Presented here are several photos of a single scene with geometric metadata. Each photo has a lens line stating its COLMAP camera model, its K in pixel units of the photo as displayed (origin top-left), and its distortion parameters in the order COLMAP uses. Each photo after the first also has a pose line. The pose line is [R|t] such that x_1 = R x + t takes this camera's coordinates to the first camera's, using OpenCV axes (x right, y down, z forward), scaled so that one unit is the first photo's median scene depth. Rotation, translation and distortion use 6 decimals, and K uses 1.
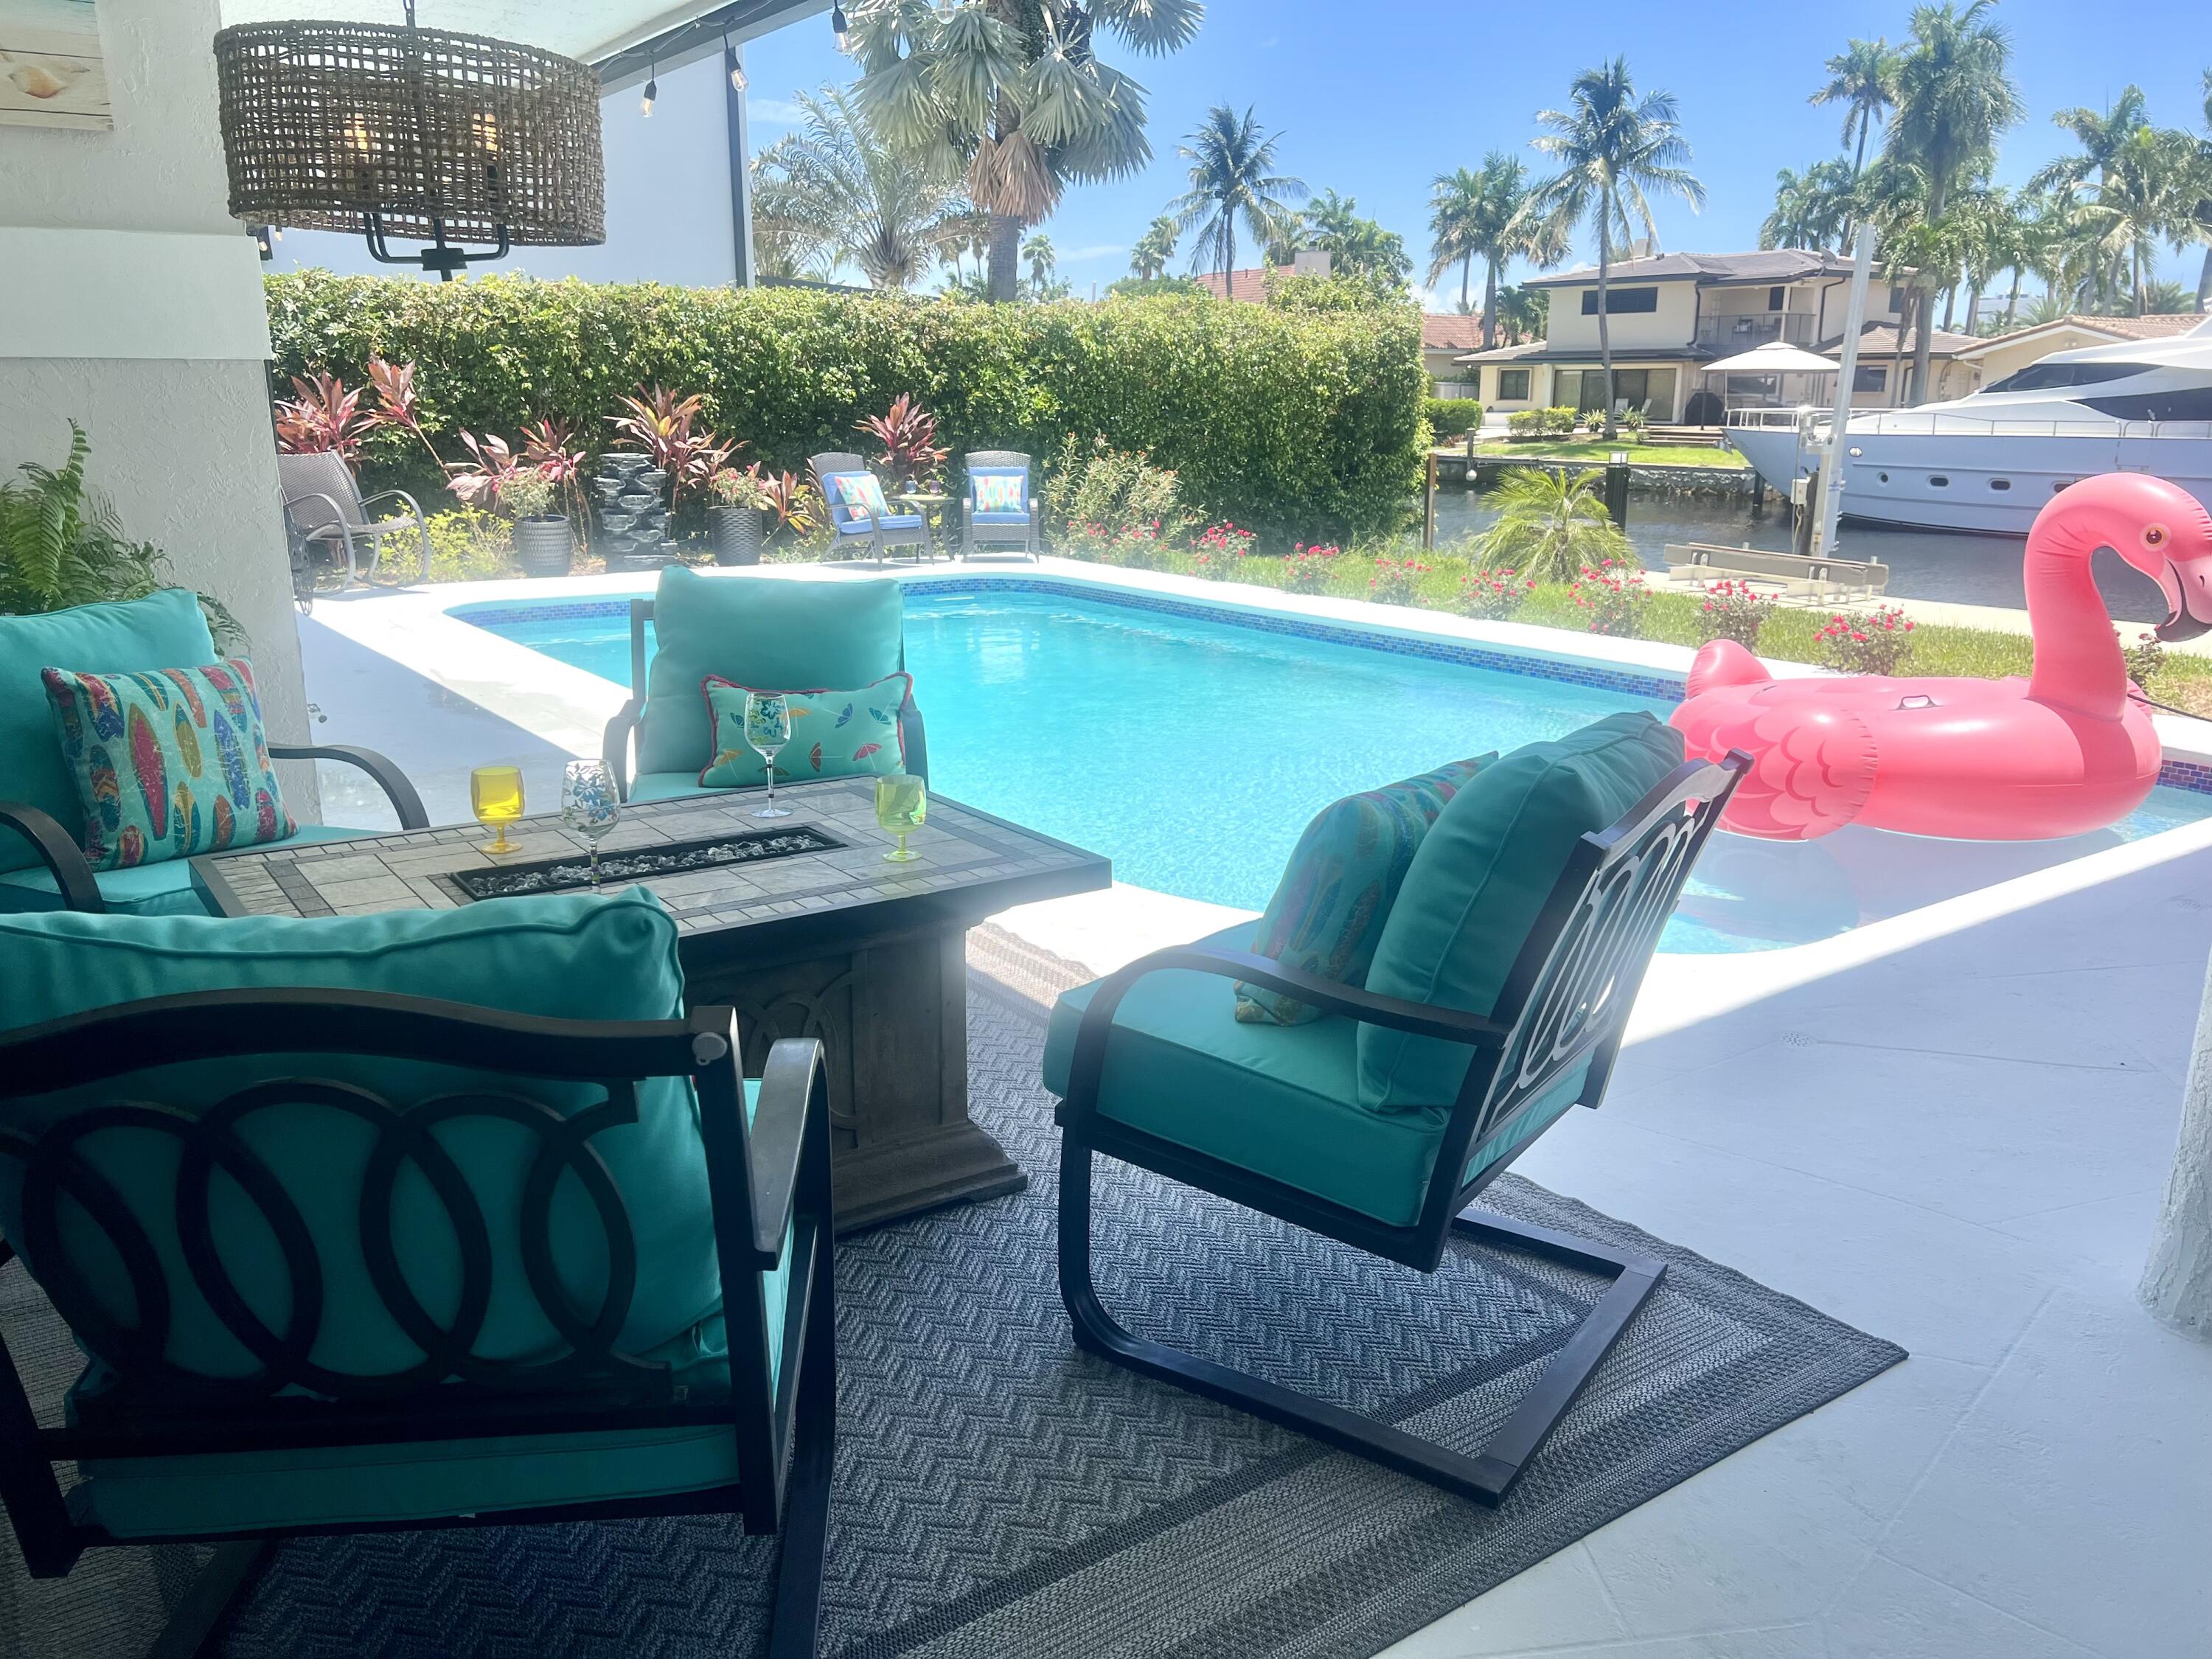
lens RADIAL K [[1676.4, 0, 1143.9], [0, 1676.4, 840.2], [0, 0, 1]] dist [0.039748, -0.044410]
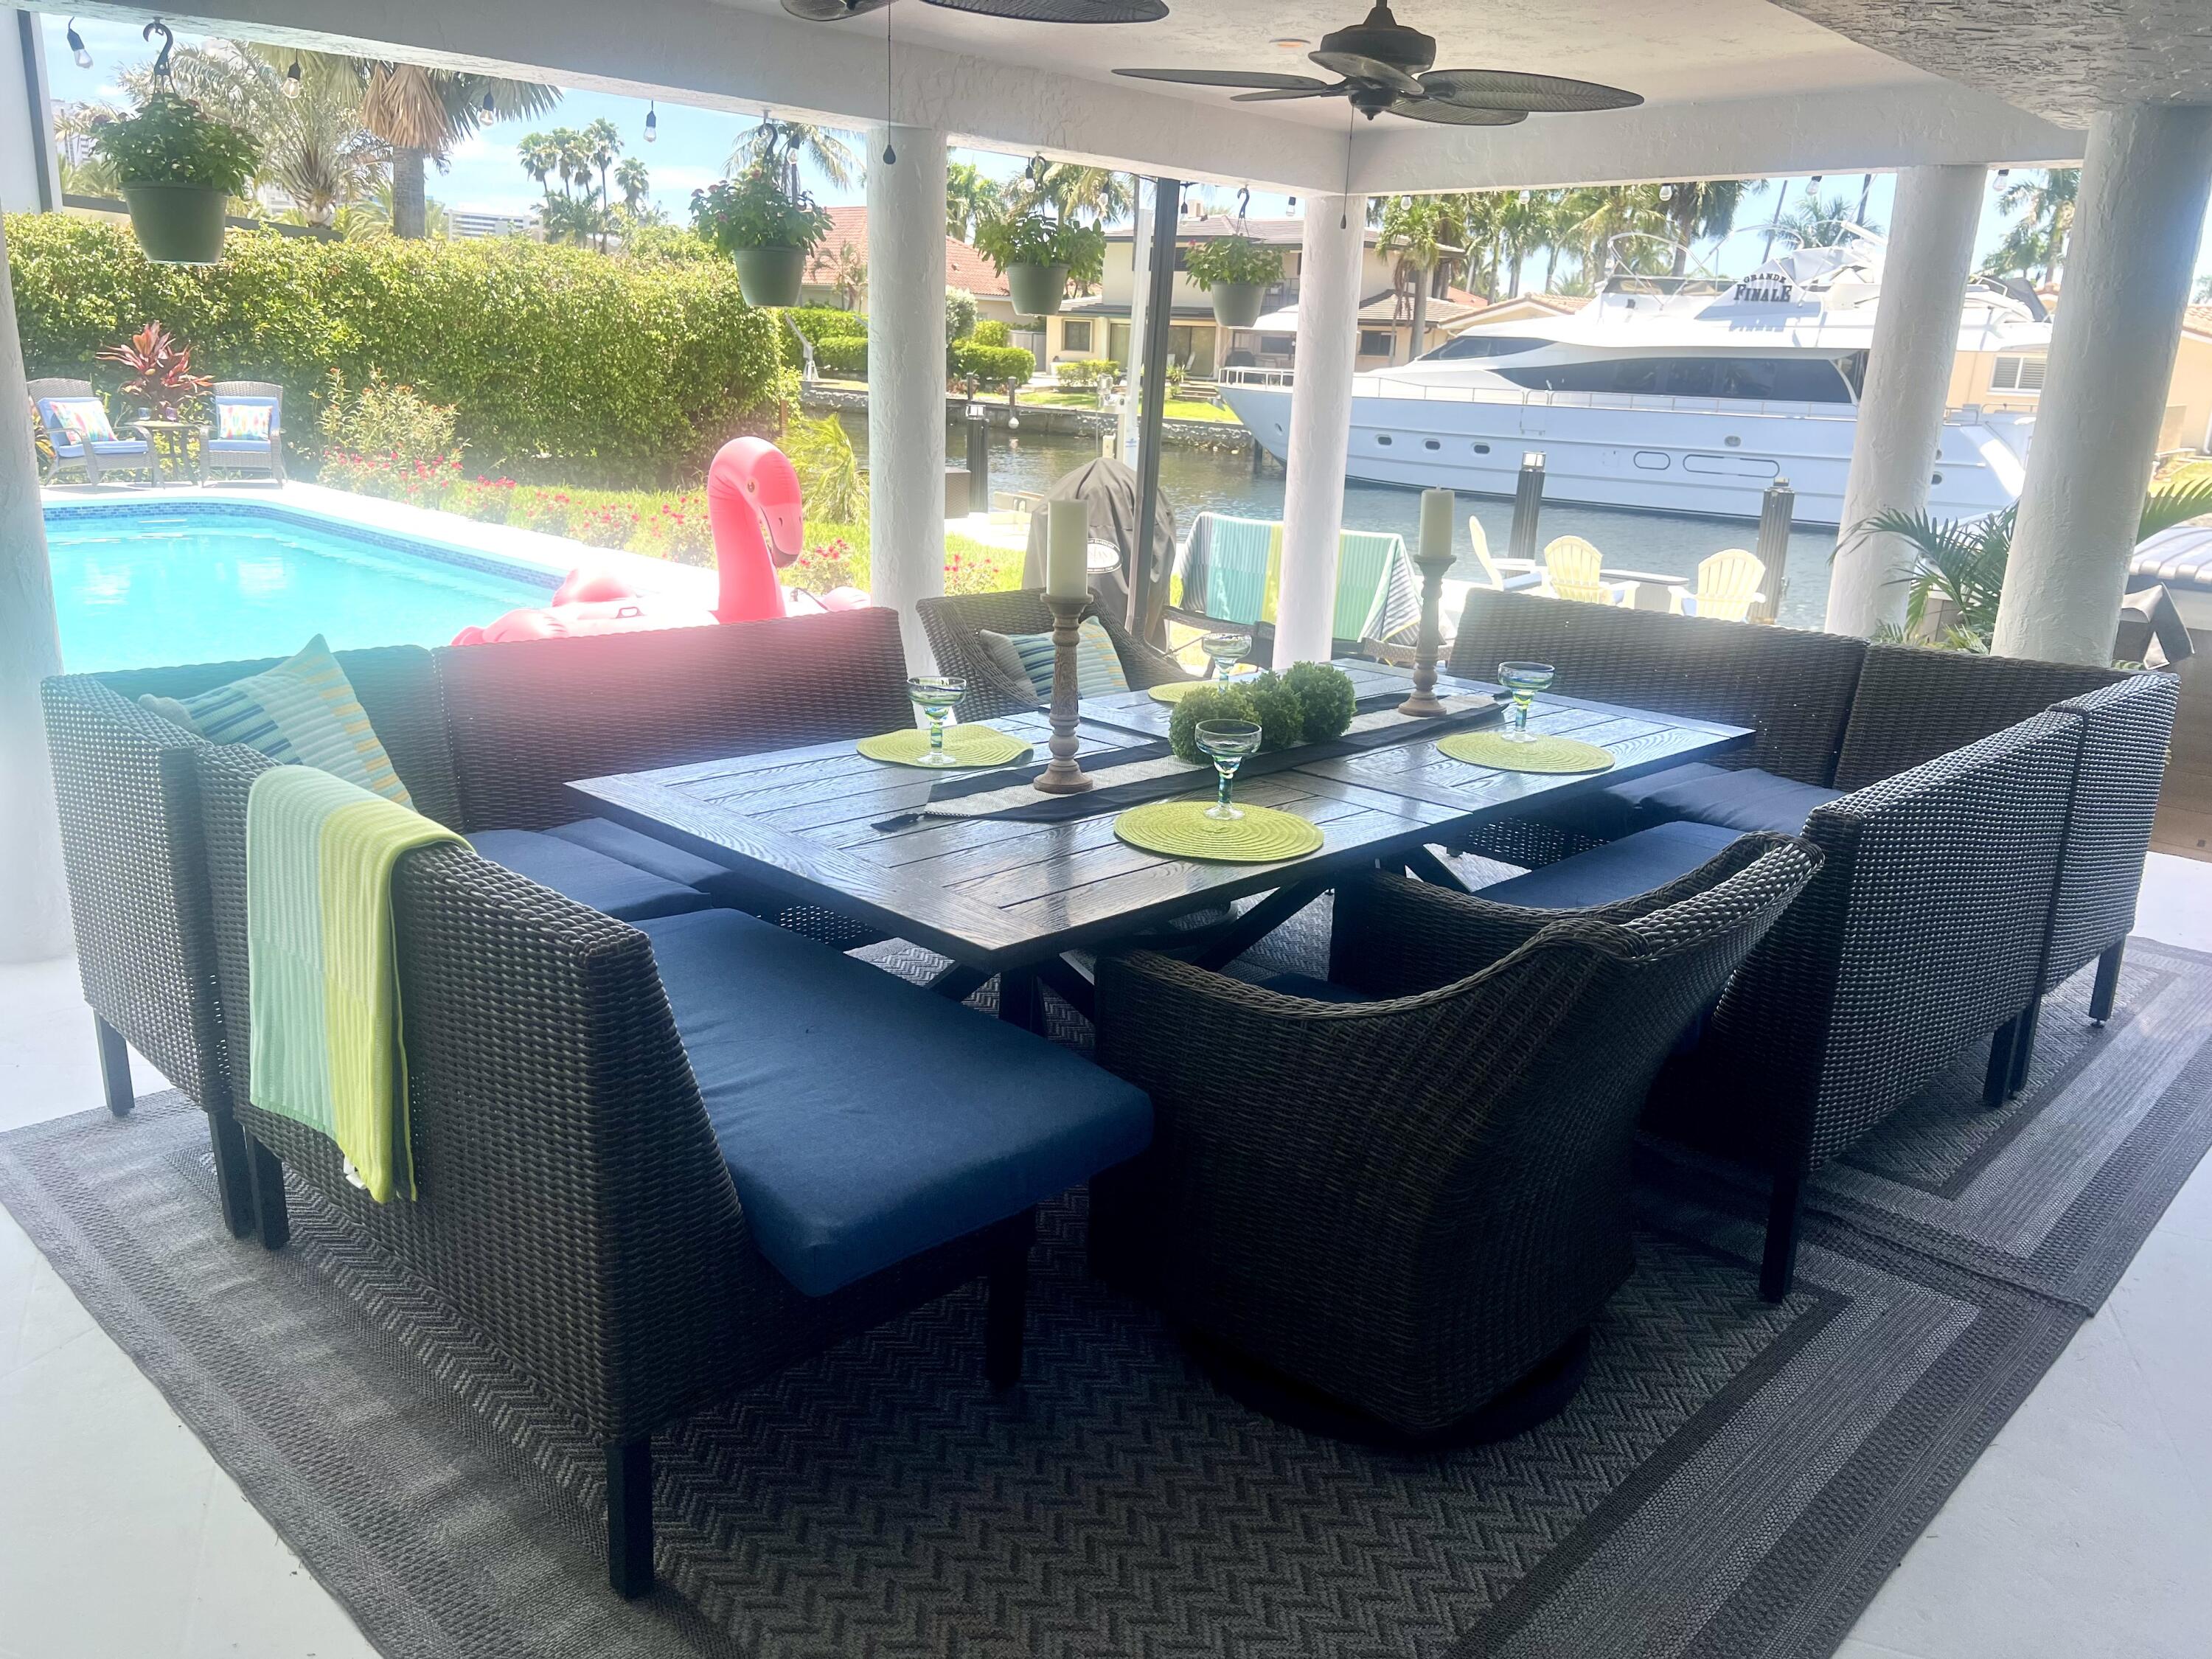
lens RADIAL K [[1676.4, 0, 1126.7], [0, 1676.4, 822.2], [0, 0, 1]] dist [0.039748, -0.044410]
pose [[0.981185, -0.017724, 0.192253, 0.095783], [0.013415, 0.999629, 0.023696, 0.009716], [-0.192602, -0.020671, 0.981059, -0.055704]]
